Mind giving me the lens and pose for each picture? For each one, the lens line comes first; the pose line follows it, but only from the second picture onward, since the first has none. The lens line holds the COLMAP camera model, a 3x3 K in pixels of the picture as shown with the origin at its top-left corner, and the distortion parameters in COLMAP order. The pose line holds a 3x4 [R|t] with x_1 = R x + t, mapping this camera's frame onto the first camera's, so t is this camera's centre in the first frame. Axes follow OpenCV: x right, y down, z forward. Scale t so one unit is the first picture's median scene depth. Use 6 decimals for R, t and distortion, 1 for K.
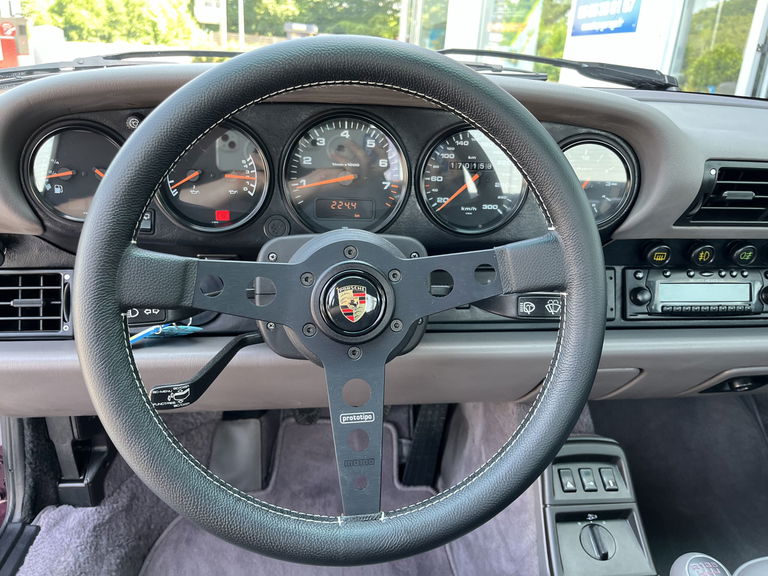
lens RADIAL K [[606.2, 0, 387.2], [0, 606.2, 288.3], [0, 0, 1]] dist [0.071787, -0.117163]
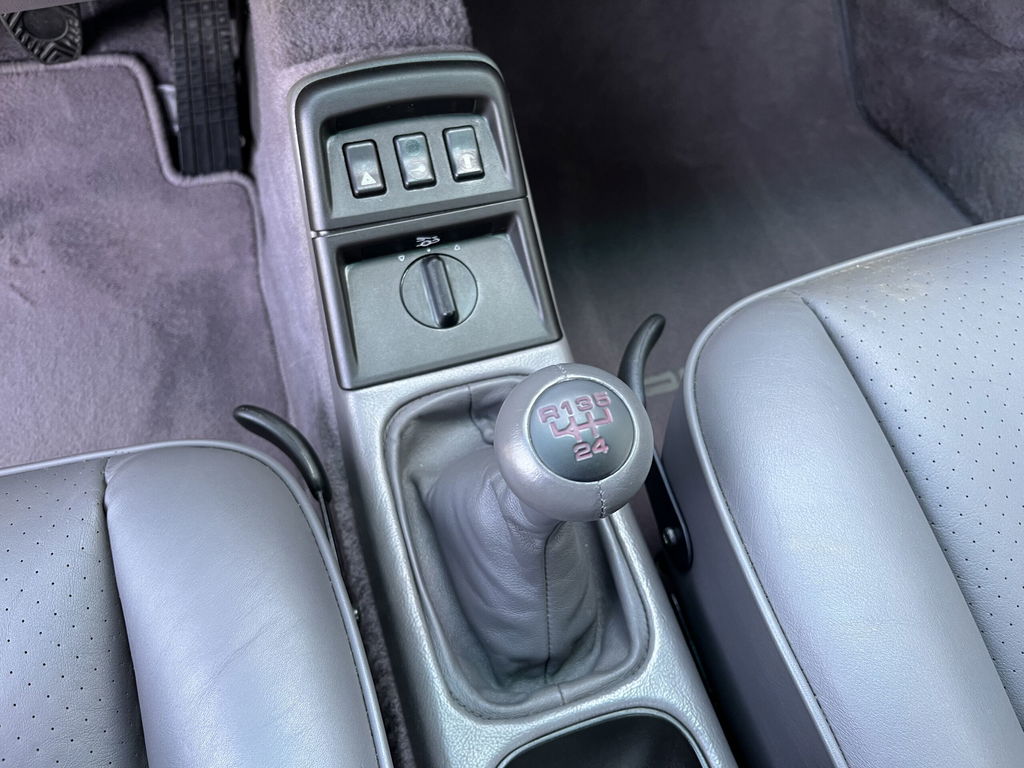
lens RADIAL K [[808.3, 0, 516.2], [0, 808.3, 384.4], [0, 0, 1]] dist [0.071787, -0.117163]
pose [[0.981290, -0.151691, 0.118574, 0.301038], [0.053312, 0.805848, 0.589718, 0.103024], [-0.185008, -0.572363, 0.798857, 0.428559]]
